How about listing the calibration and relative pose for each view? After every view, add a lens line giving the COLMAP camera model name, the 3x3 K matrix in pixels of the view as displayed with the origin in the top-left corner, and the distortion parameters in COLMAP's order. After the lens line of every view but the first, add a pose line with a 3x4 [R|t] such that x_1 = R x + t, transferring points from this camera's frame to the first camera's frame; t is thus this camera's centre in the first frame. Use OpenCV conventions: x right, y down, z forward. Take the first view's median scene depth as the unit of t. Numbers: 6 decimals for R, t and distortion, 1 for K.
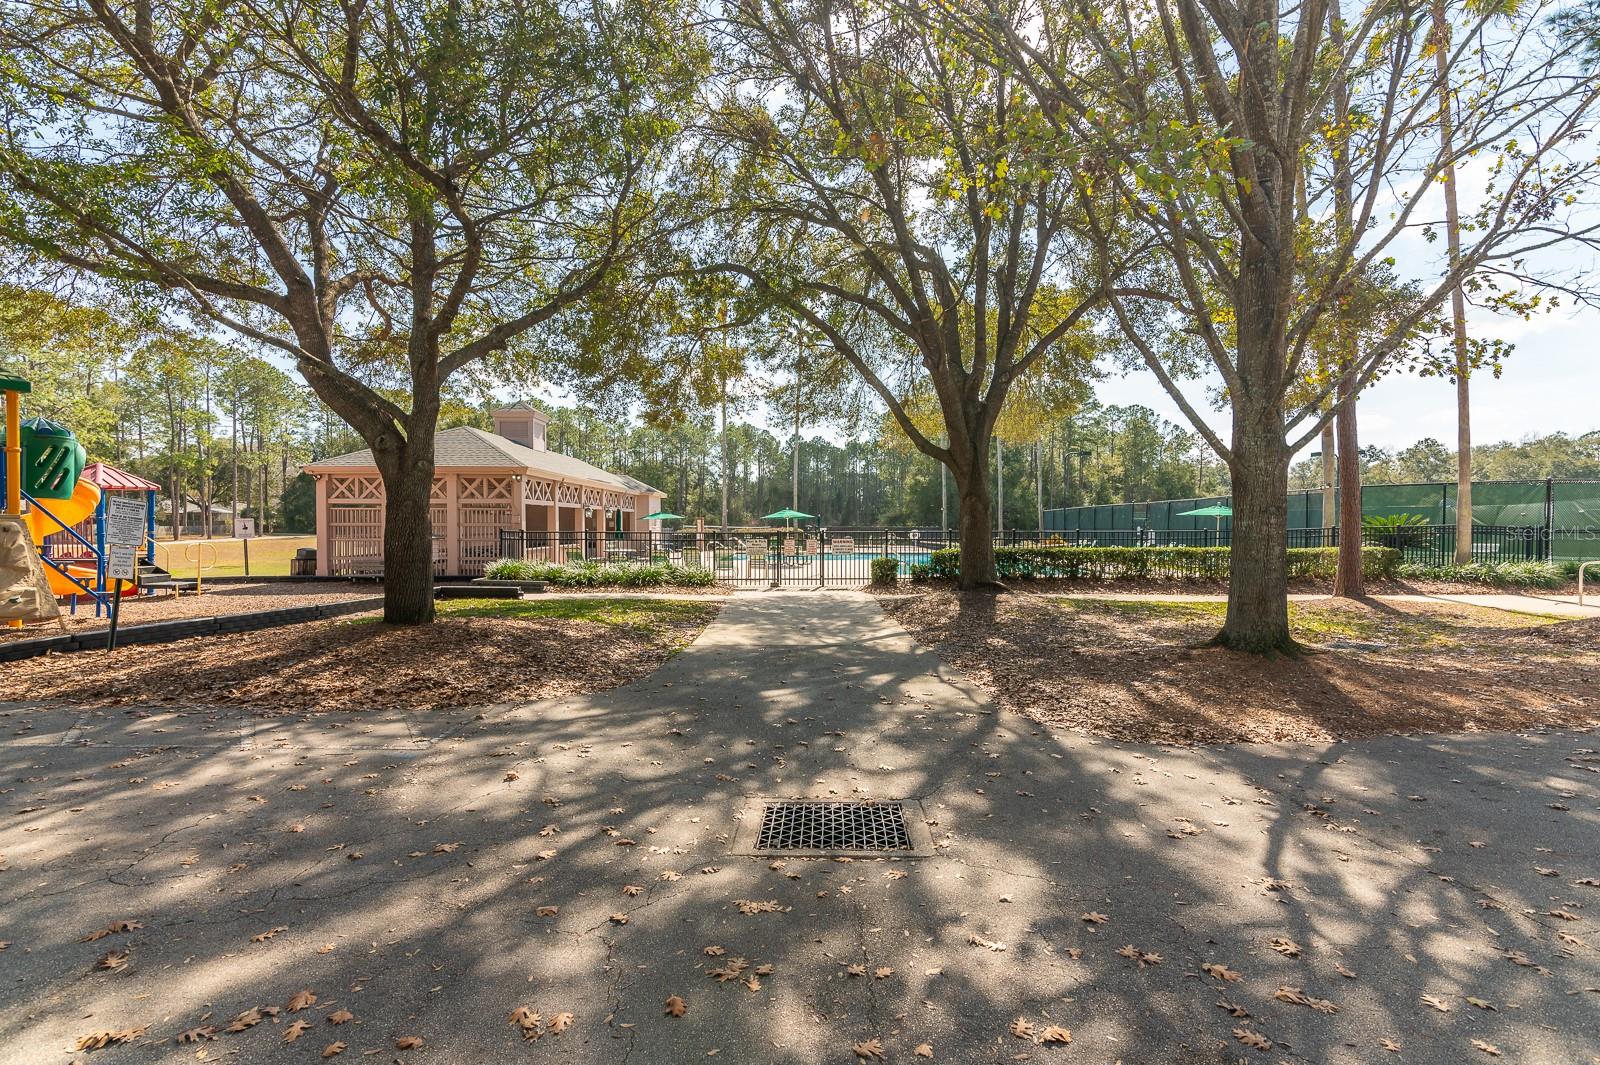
lens RADIAL K [[723.7, 0, 800.0], [0, 723.7, 532.5], [0, 0, 1]] dist [0.014641, 0.000034]
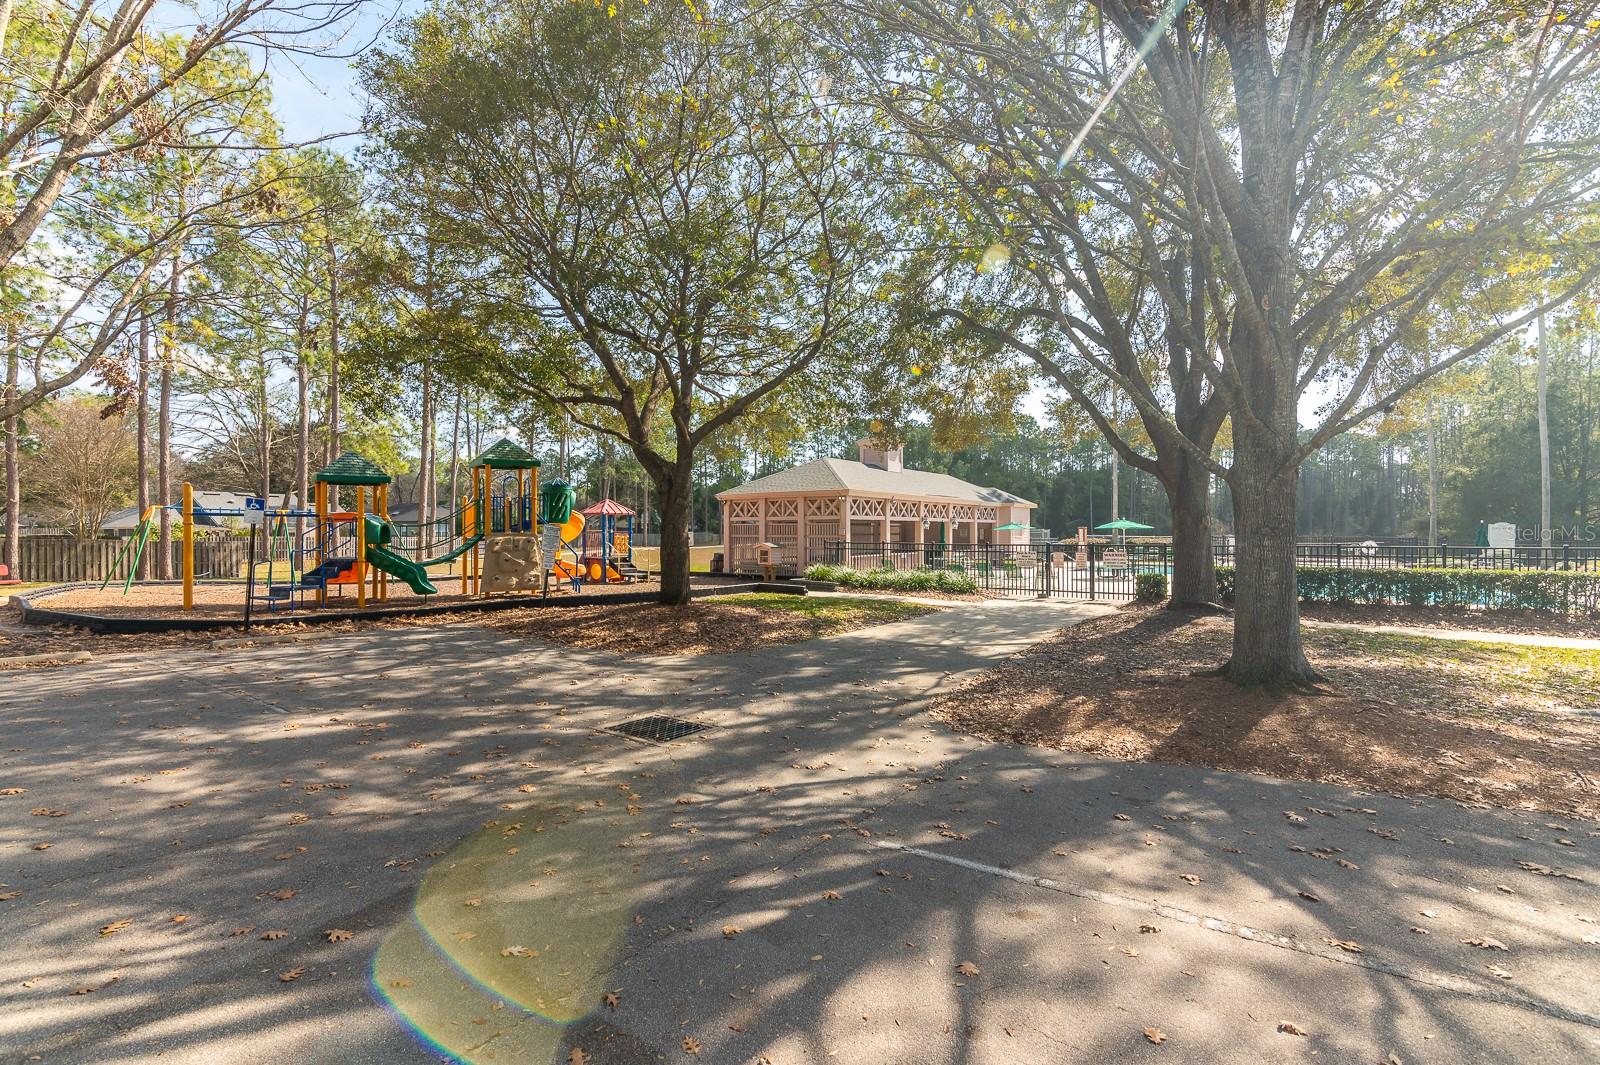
lens RADIAL K [[723.7, 0, 800.0], [0, 723.7, 532.5], [0, 0, 1]] dist [0.014641, 0.000034]
pose [[0.802526, -0.000925, -0.596616, 0.323656], [-0.004688, 0.999958, -0.007857, -0.008511], [0.596598, 0.009103, 0.802488, -0.035783]]
